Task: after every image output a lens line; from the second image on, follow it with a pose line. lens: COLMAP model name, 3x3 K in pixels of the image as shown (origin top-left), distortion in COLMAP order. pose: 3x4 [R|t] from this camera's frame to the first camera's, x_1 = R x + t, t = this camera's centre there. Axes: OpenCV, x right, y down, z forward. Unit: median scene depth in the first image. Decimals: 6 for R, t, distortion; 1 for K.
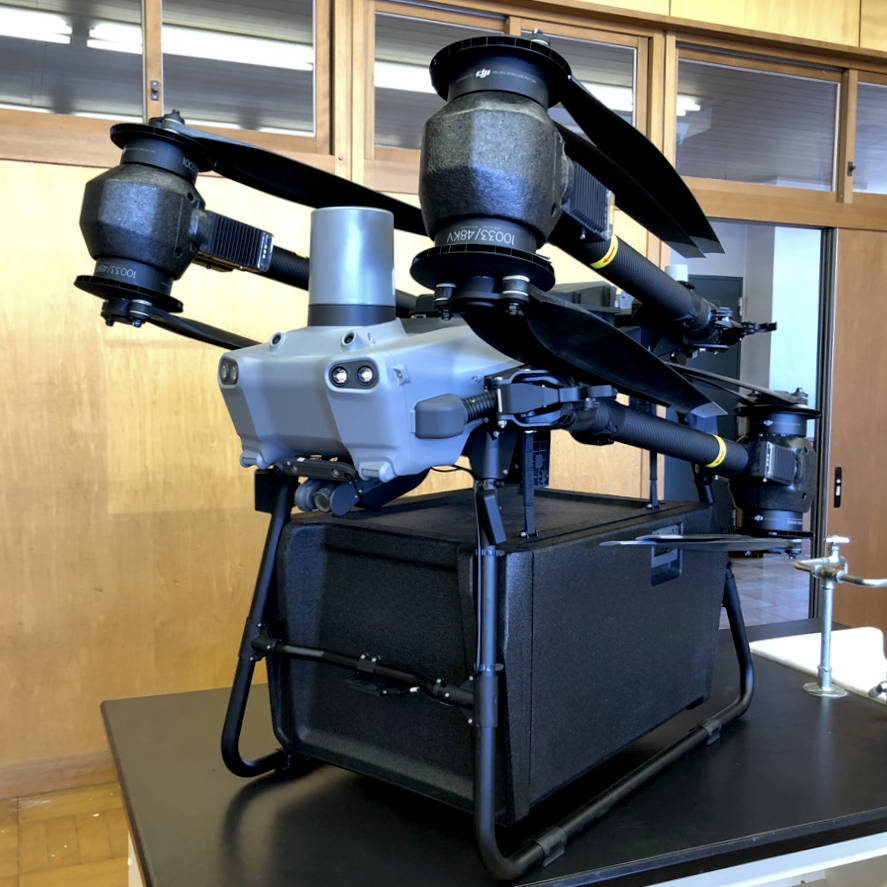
lens RADIAL K [[961.3, 0, 421.0], [0, 961.3, 441.8], [0, 0, 1]] dist [0.006353, 0.021202]
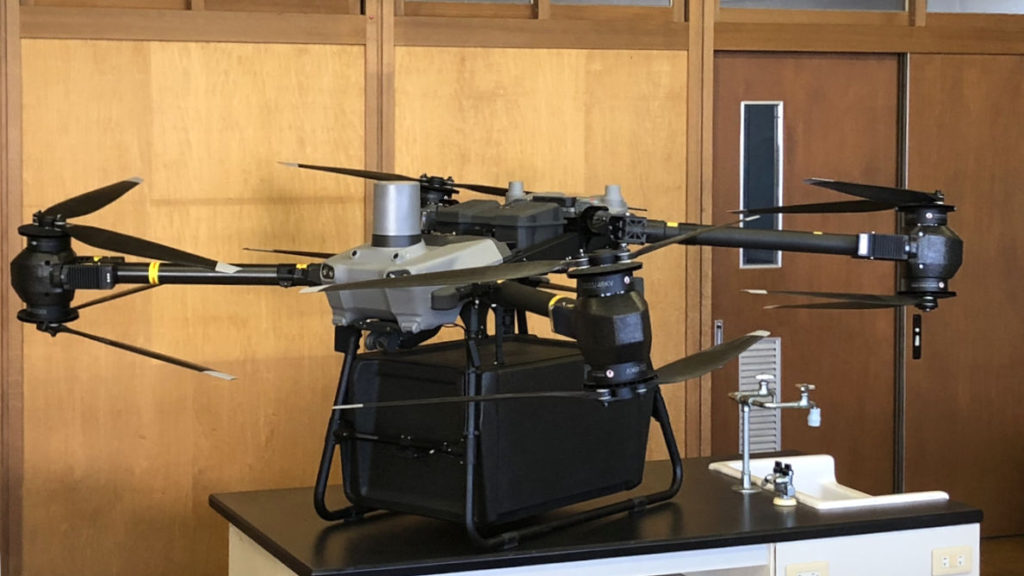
lens RADIAL K [[1894.0, 0, 489.4], [0, 1894.0, 193.0], [0, 0, 1]] dist [0.126915, 0.059529]
pose [[0.999992, -0.003865, 0.001428, 0.080369], [0.003907, 0.999536, -0.030209, -0.093010], [-0.001311, 0.030214, 0.999543, -2.108681]]
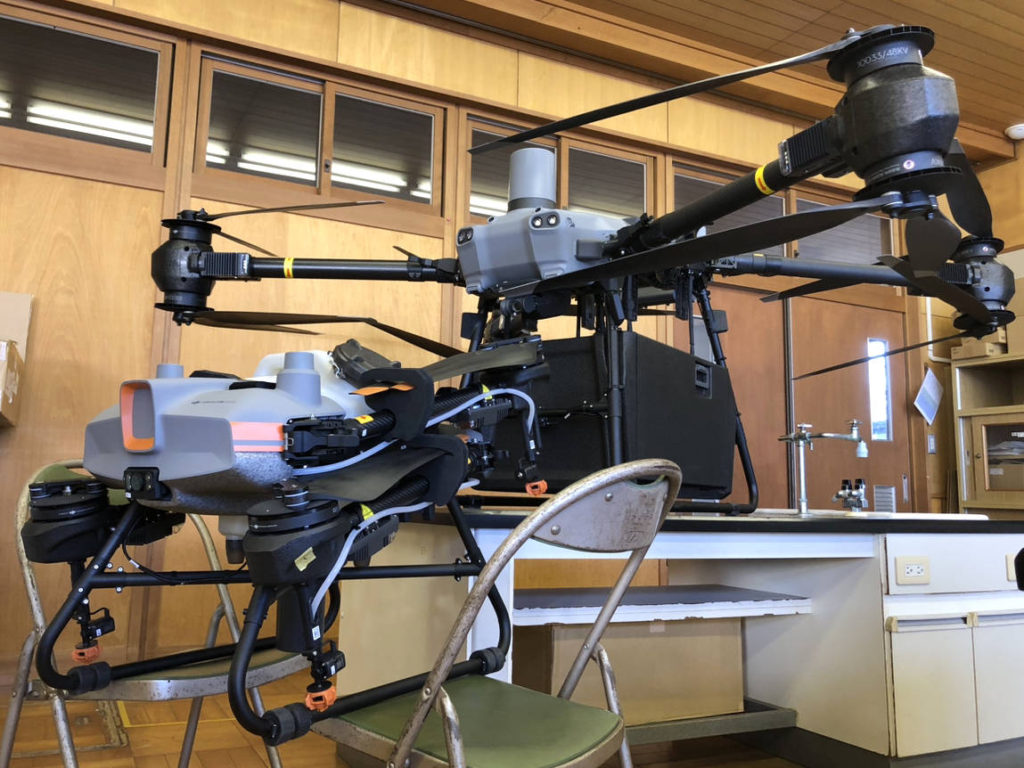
lens RADIAL K [[860.4, 0, 479.8], [0, 860.4, 384.4], [0, 0, 1]] dist [0.022460, 0.003174]
pose [[0.998205, 0.021727, 0.055806, -0.212940], [-0.009465, 0.977392, -0.211221, 0.448926], [-0.059134, 0.210314, 0.975844, -0.425863]]
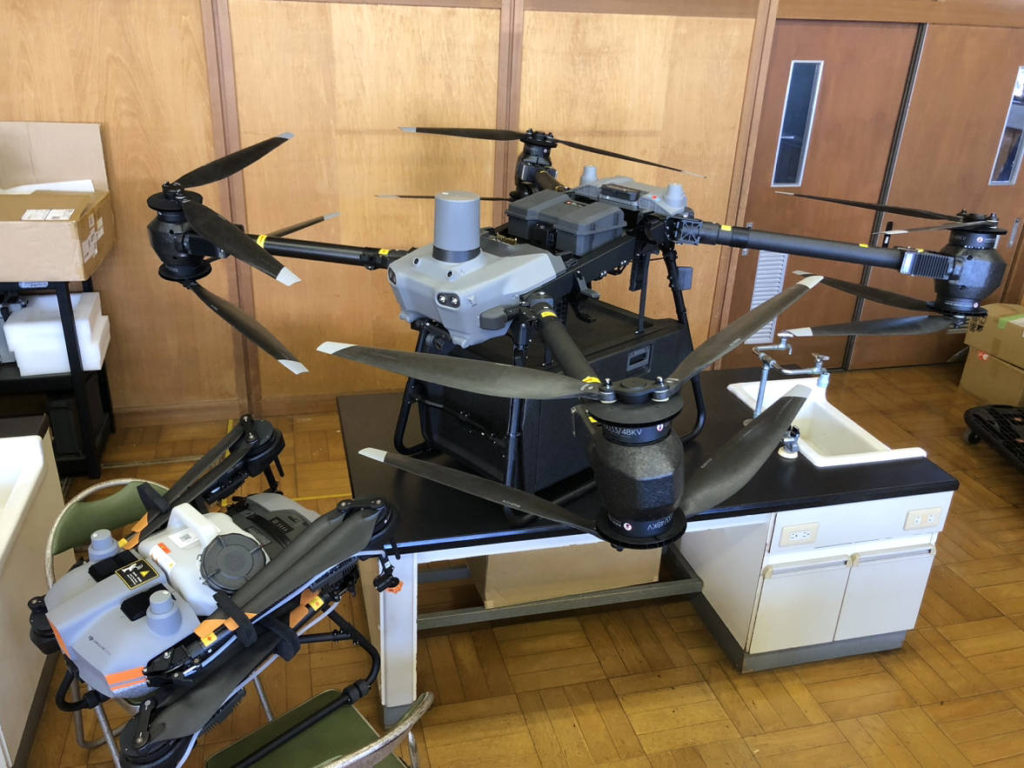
lens RADIAL K [[839.5, 0, 503.8], [0, 839.5, 366.0], [0, 0, 1]] dist [0.010118, 0.007522]
pose [[0.988890, 0.087169, -0.120409, 0.198279], [-0.042109, 0.941108, 0.335474, -0.394746], [0.142561, -0.326677, 0.934322, -0.494355]]
